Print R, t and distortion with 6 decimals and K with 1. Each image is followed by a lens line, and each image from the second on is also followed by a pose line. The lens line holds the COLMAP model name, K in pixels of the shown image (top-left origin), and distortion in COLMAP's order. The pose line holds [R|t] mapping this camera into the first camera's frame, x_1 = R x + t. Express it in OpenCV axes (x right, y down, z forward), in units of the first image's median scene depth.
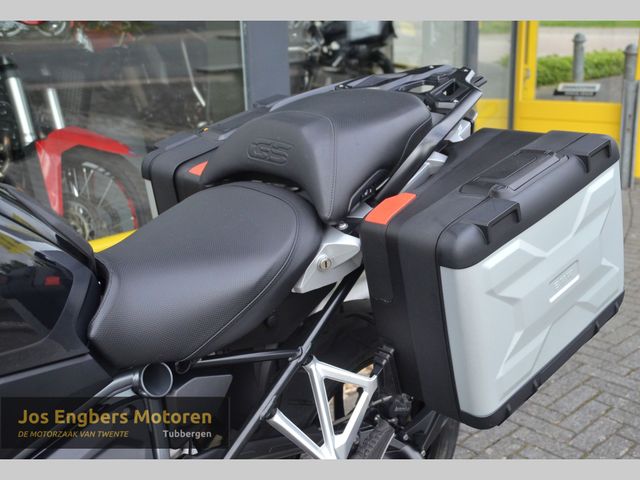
lens RADIAL K [[808.3, 0, 360.4], [0, 808.3, 253.2], [0, 0, 1]] dist [0.080504, 0.050800]
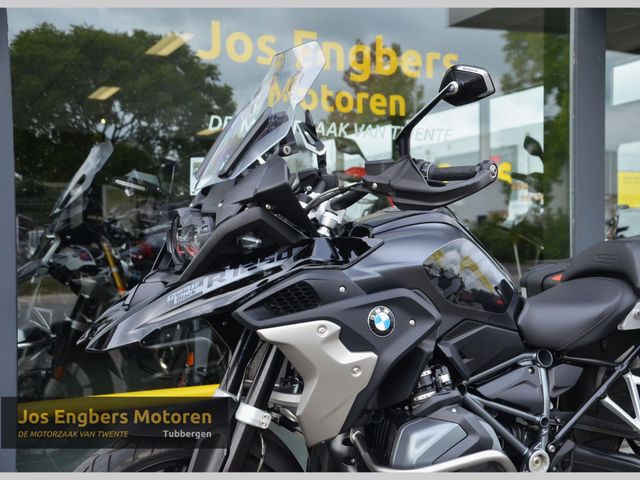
lens RADIAL K [[898.4, 0, 360.4], [0, 898.4, 255.4], [0, 0, 1]] dist [0.113663, 0.019024]
pose [[0.947779, 0.011667, -0.318716, 0.012957], [-0.105770, 0.954272, -0.279602, 0.516087], [0.300879, 0.298711, 0.905673, -1.032570]]
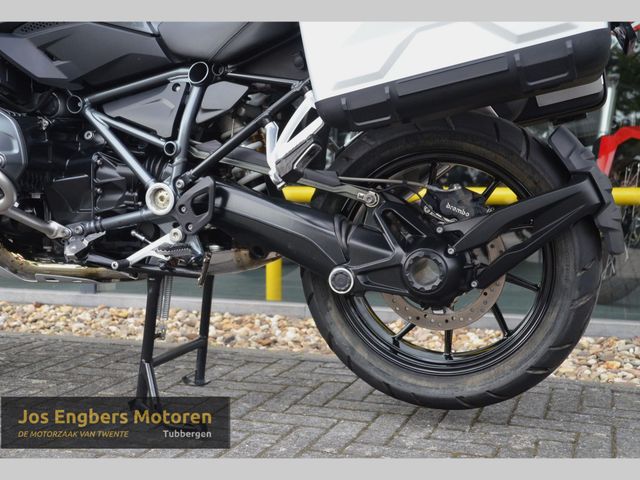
lens RADIAL K [[801.3, 0, 334.0], [0, 801.3, 242.3], [0, 0, 1]] dist [-0.076620, 0.820532]
pose [[0.417665, 0.076034, -0.905414, 1.099556], [-0.300422, 0.952002, -0.058638, 0.421087], [0.857498, 0.296497, 0.420460, 0.626718]]
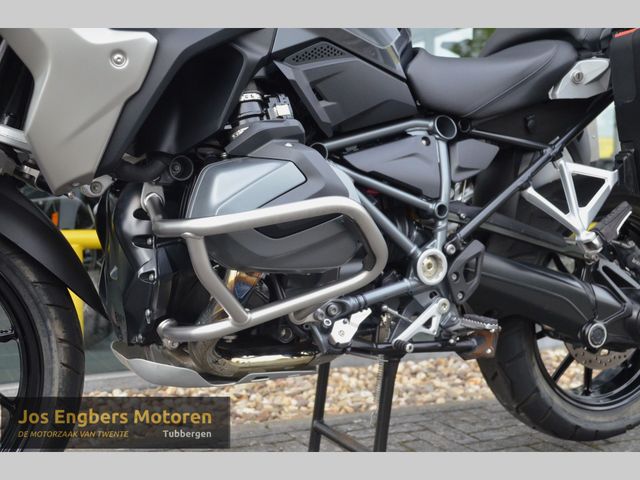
lens RADIAL K [[818.3, 0, 329.8], [0, 818.3, 243.6], [0, 0, 1]] dist [0.095692, 0.057851]
pose [[0.949574, 0.030521, -0.312054, 0.002174], [-0.115608, 0.959210, -0.257975, 0.658171], [0.291452, 0.281043, 0.914369, -0.244047]]
